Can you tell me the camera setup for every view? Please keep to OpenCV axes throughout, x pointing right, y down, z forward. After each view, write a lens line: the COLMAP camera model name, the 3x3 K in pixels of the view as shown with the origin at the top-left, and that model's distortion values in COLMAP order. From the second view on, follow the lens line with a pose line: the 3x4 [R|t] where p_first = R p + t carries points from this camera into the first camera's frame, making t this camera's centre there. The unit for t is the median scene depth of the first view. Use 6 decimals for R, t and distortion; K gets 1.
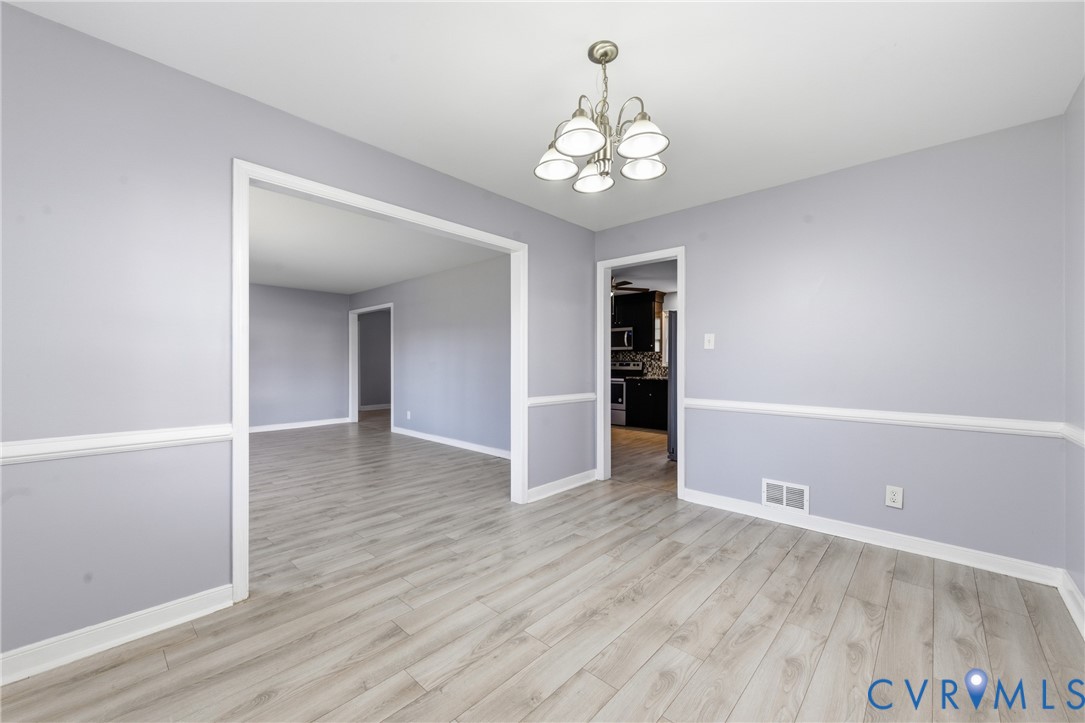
lens RADIAL K [[428.6, 0, 543.9], [0, 428.6, 360.8], [0, 0, 1]] dist [0.002689, 0.000026]
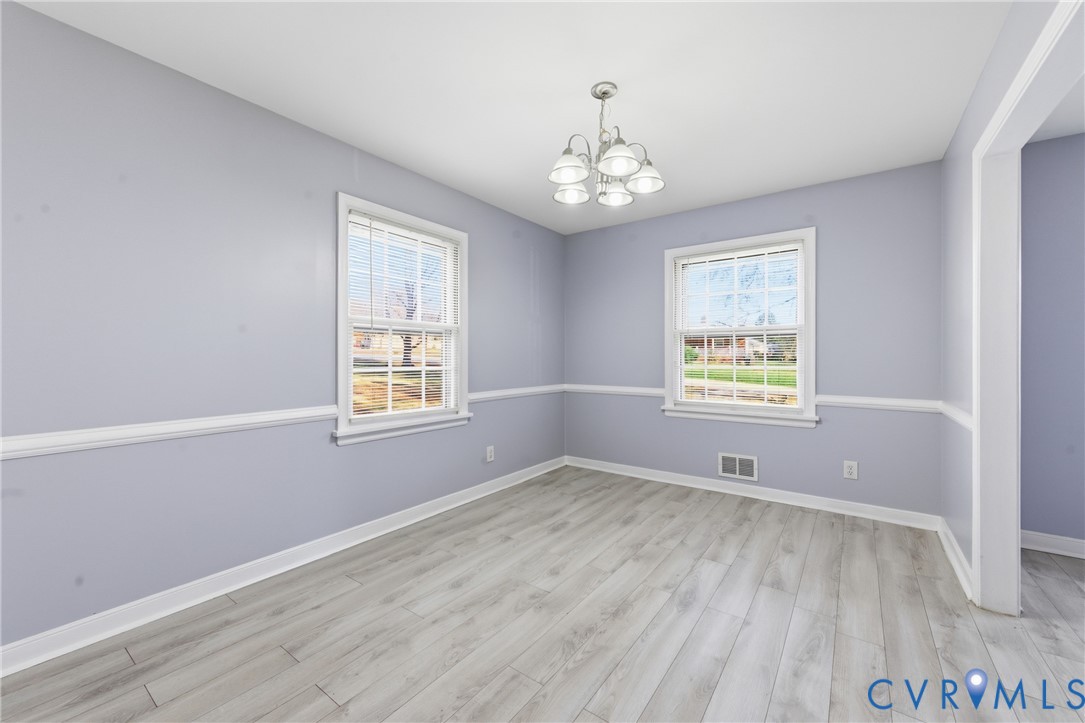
lens RADIAL K [[428.6, 0, 543.9], [0, 428.6, 360.8], [0, 0, 1]] dist [0.002689, 0.000026]
pose [[-0.993476, -0.001560, -0.114027, 0.392244], [-0.002364, 0.999973, 0.006918, 0.008716], [0.114013, 0.007142, -0.993454, 1.956747]]
